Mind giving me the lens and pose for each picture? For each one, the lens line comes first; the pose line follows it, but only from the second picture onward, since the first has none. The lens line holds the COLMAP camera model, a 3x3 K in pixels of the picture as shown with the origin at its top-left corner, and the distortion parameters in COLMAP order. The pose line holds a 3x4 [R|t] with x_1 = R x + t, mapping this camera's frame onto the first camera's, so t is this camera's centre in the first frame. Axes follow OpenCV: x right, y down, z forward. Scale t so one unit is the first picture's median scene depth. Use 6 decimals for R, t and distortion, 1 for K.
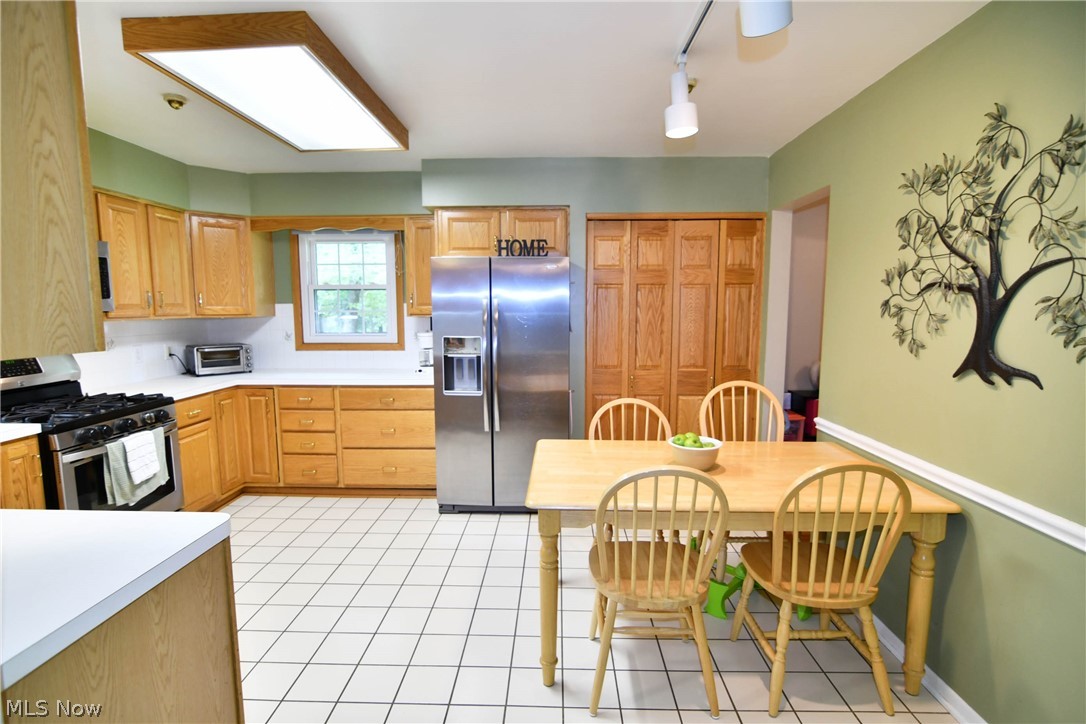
lens RADIAL K [[529.9, 0, 538.3], [0, 529.9, 369.3], [0, 0, 1]] dist [-0.023049, 0.005976]
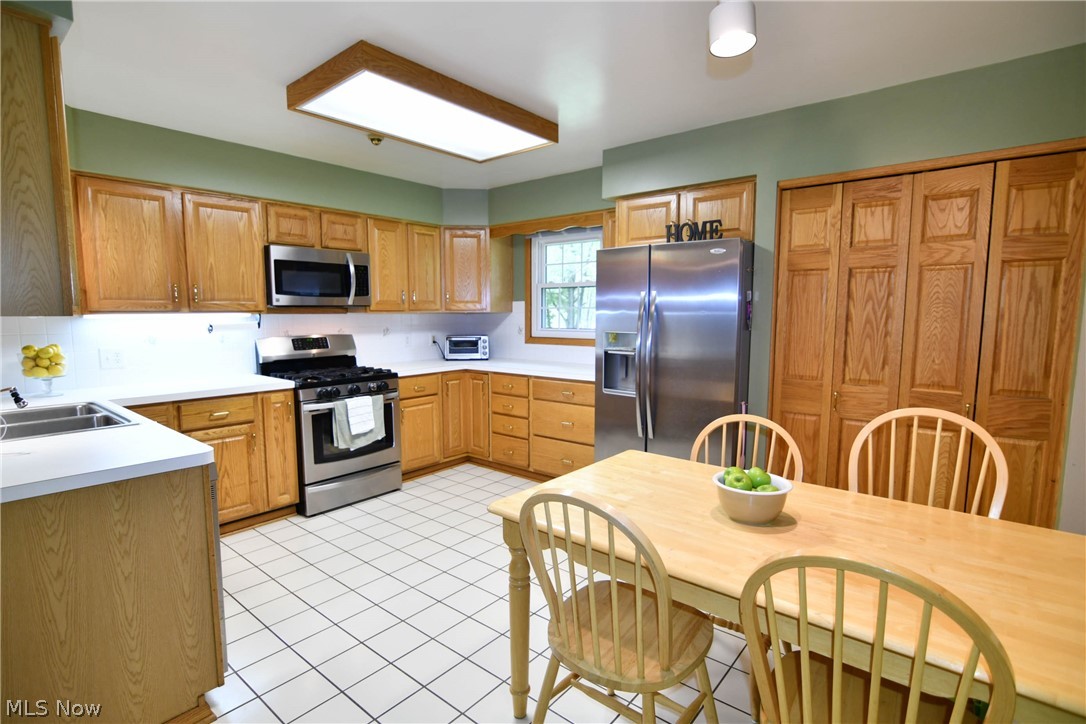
lens RADIAL K [[529.9, 0, 543.6], [0, 529.9, 369.5], [0, 0, 1]] dist [-0.023049, 0.005976]
pose [[0.792461, 0.066860, -0.606247, 0.367724], [-0.072168, 0.997270, 0.015649, -0.000962], [0.605638, 0.031351, 0.795122, 0.198959]]
